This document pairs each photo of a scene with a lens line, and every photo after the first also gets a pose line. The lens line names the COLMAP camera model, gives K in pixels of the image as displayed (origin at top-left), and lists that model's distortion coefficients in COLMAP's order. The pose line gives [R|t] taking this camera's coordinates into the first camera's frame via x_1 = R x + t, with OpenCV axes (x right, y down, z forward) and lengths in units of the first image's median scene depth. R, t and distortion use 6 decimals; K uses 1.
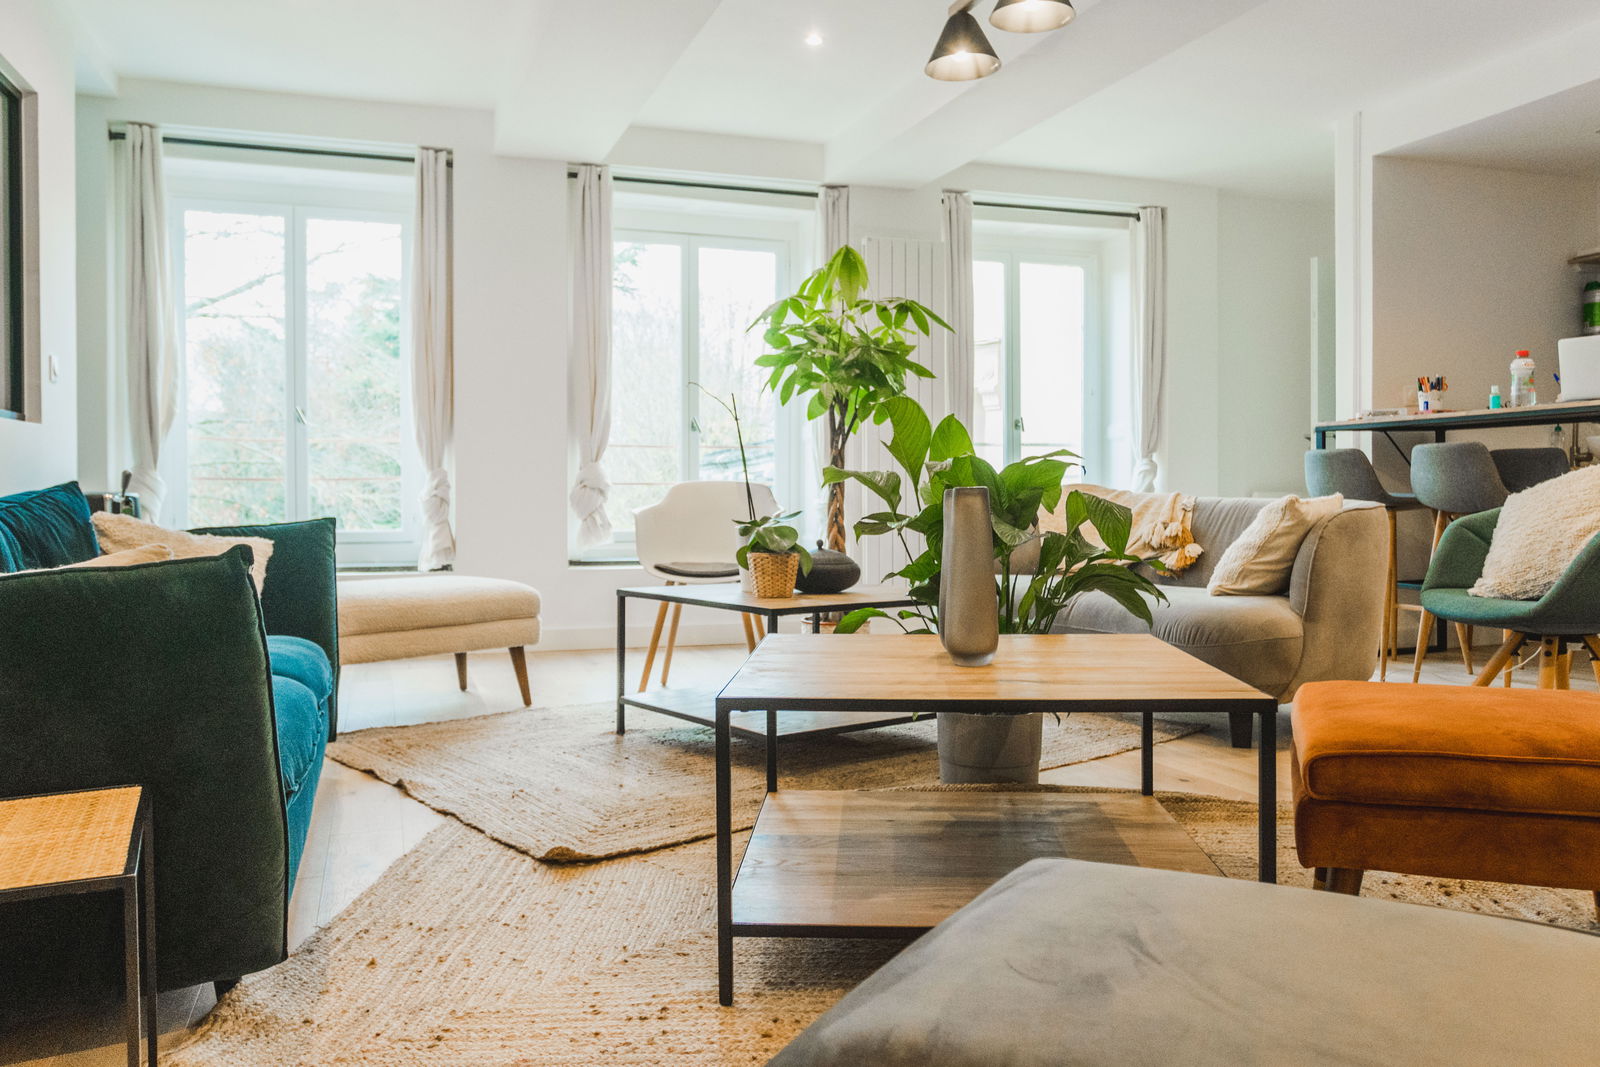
lens RADIAL K [[1257.5, 0, 800.0], [0, 1257.5, 533.5], [0, 0, 1]] dist [-0.053669, 0.068663]
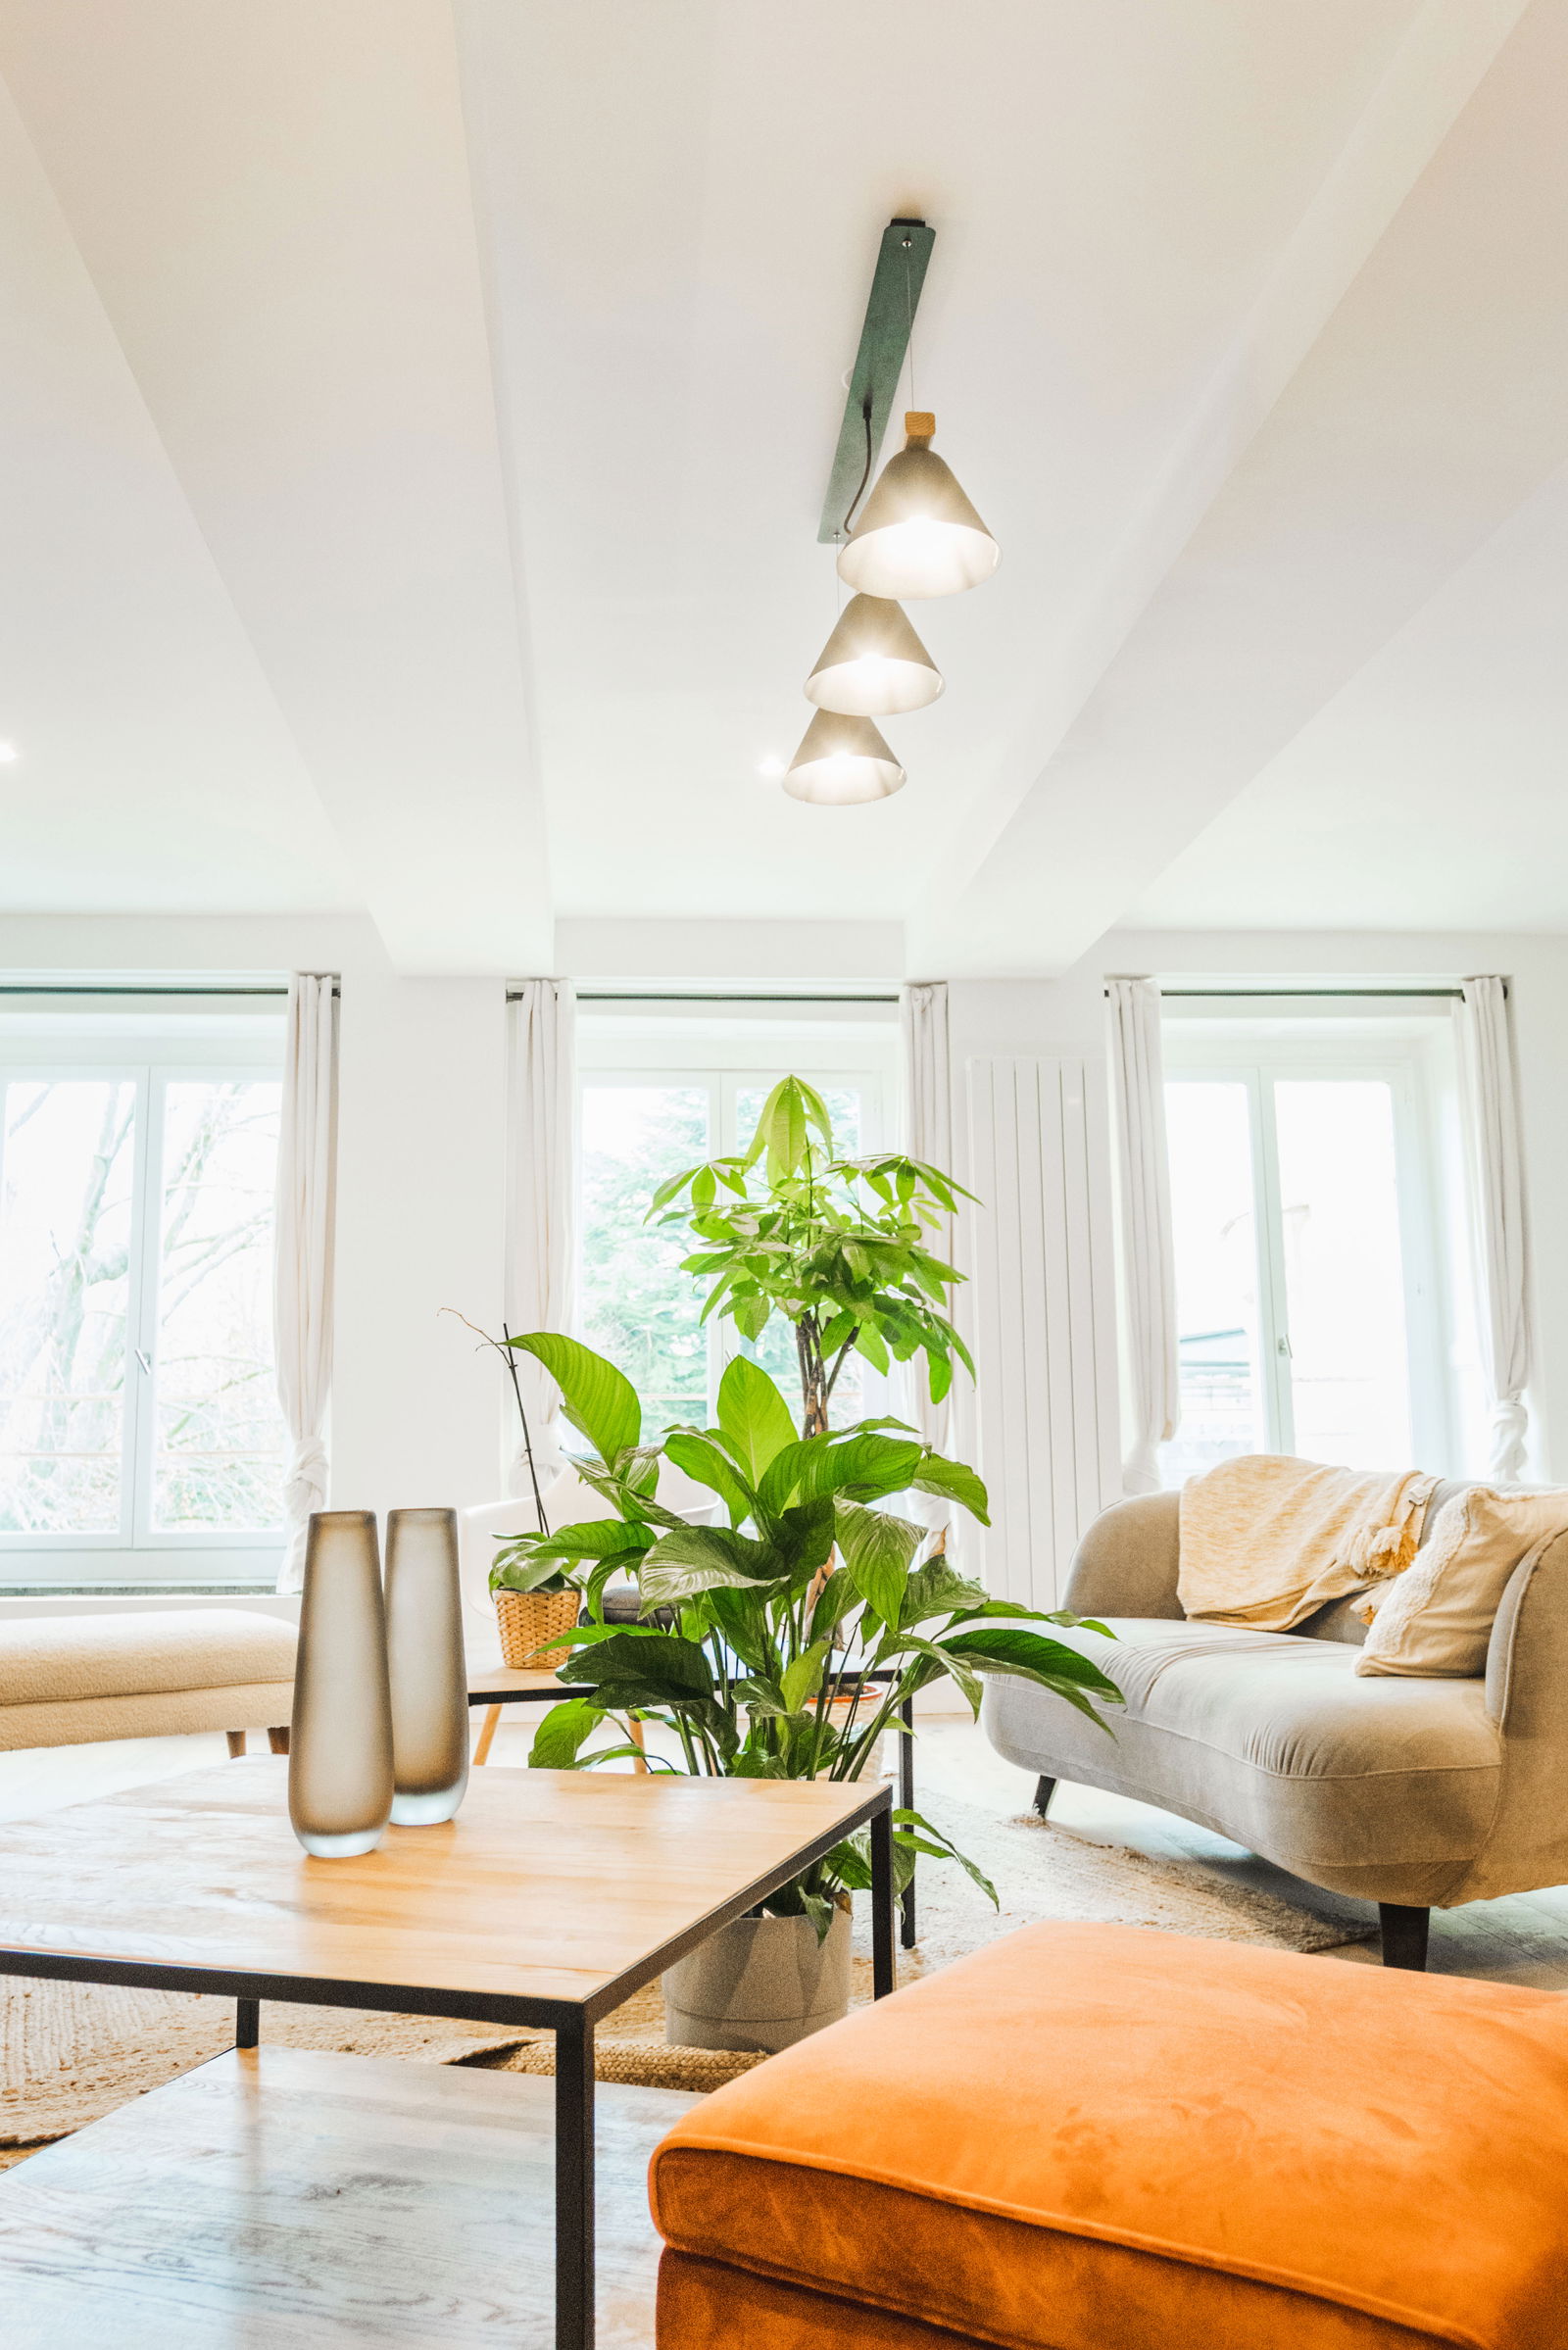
lens RADIAL K [[1846.9, 0, 784.0], [0, 1846.9, 1175.0], [0, 0, 1]] dist [-0.053669, 0.068663]
pose [[0.964510, -0.047982, -0.259651, 0.220362], [0.001447, 0.984296, -0.176518, -0.016342], [0.264043, 0.169878, 0.949433, 0.114011]]
